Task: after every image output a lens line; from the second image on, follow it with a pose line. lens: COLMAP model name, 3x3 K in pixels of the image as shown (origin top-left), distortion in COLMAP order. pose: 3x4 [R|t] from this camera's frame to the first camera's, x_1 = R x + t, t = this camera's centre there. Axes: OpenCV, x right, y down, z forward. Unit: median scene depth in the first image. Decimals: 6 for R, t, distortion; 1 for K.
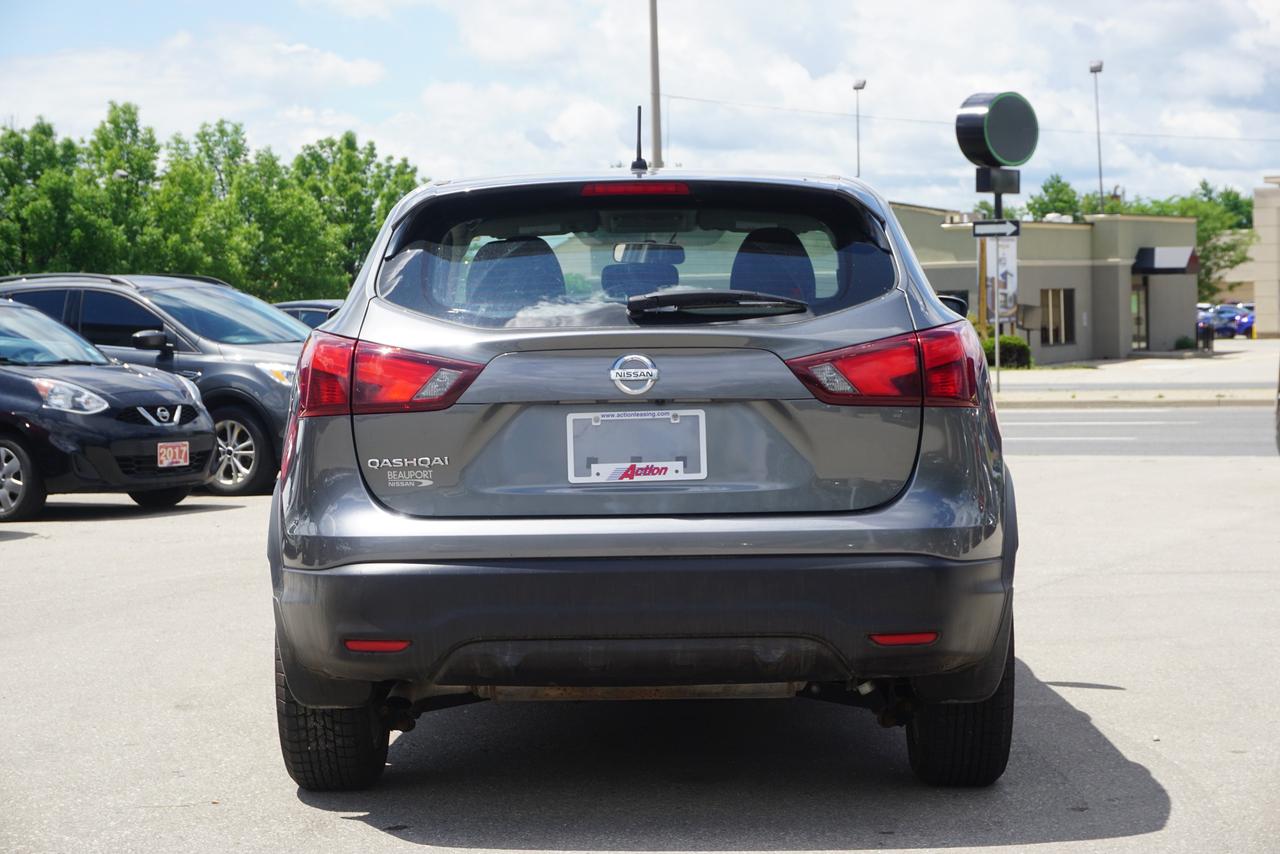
lens RADIAL K [[2750.5, 0, 640.0], [0, 2750.5, 427.0], [0, 0, 1]] dist [-0.010197, 0.032348]
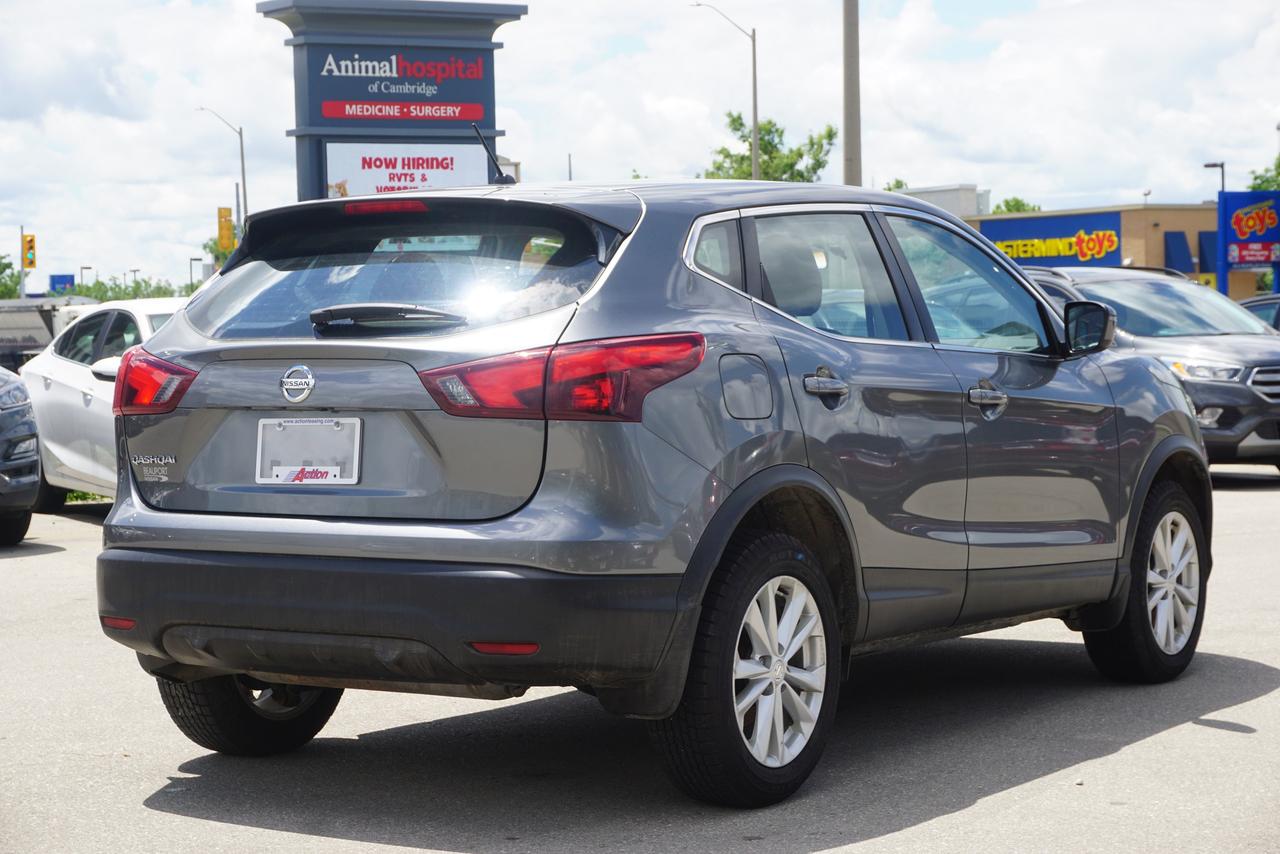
lens RADIAL K [[2750.5, 0, 640.0], [0, 2750.5, 427.0], [0, 0, 1]] dist [-0.010197, 0.032348]
pose [[0.851742, 0.024668, -0.523380, 0.664454], [-0.021221, 0.999696, 0.012581, -0.018346], [0.523532, 0.000391, 0.852006, 0.161277]]
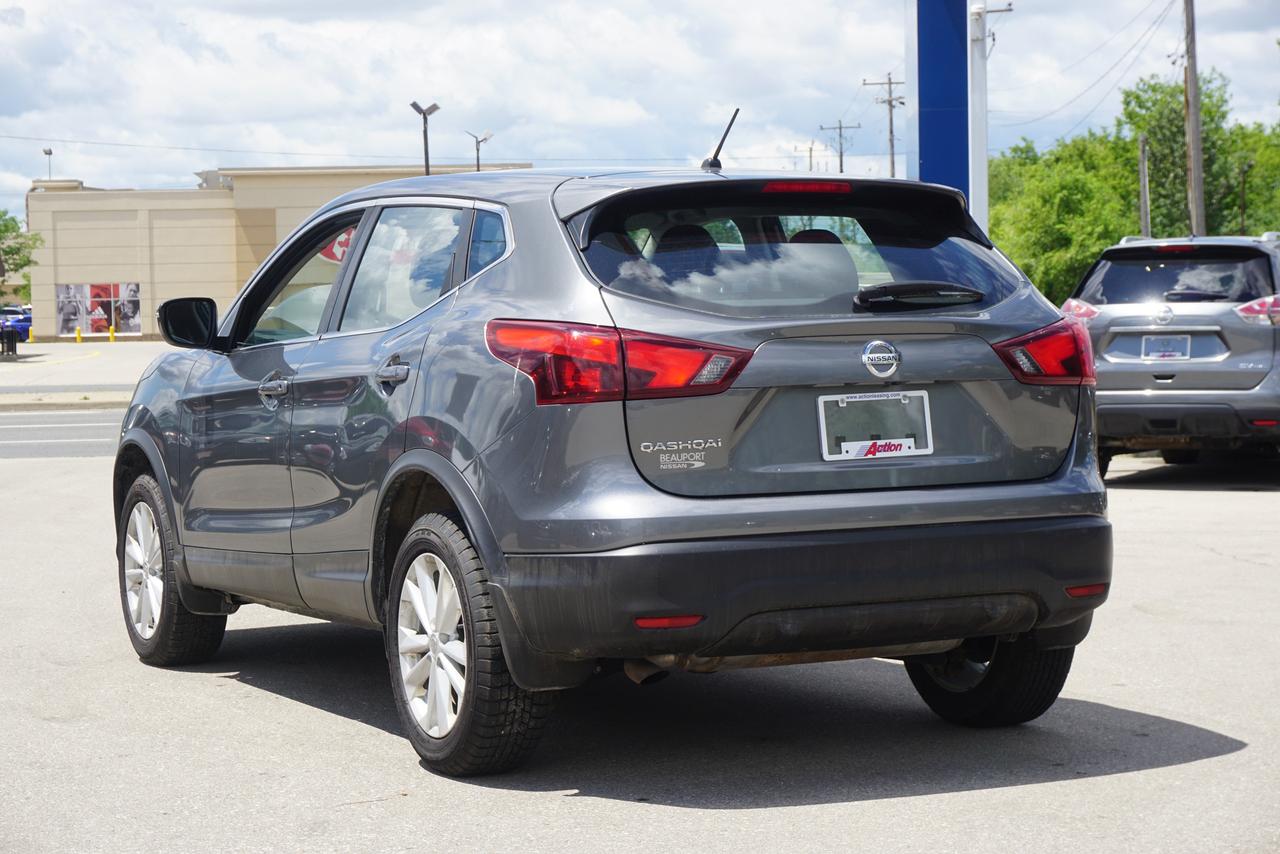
lens RADIAL K [[2750.5, 0, 640.0], [0, 2750.5, 427.0], [0, 0, 1]] dist [-0.010197, 0.032348]
pose [[0.888633, -0.020415, 0.458164, -0.579226], [0.021172, 0.999770, 0.003483, 0.001986], [-0.458130, 0.006605, 0.888861, 0.080869]]
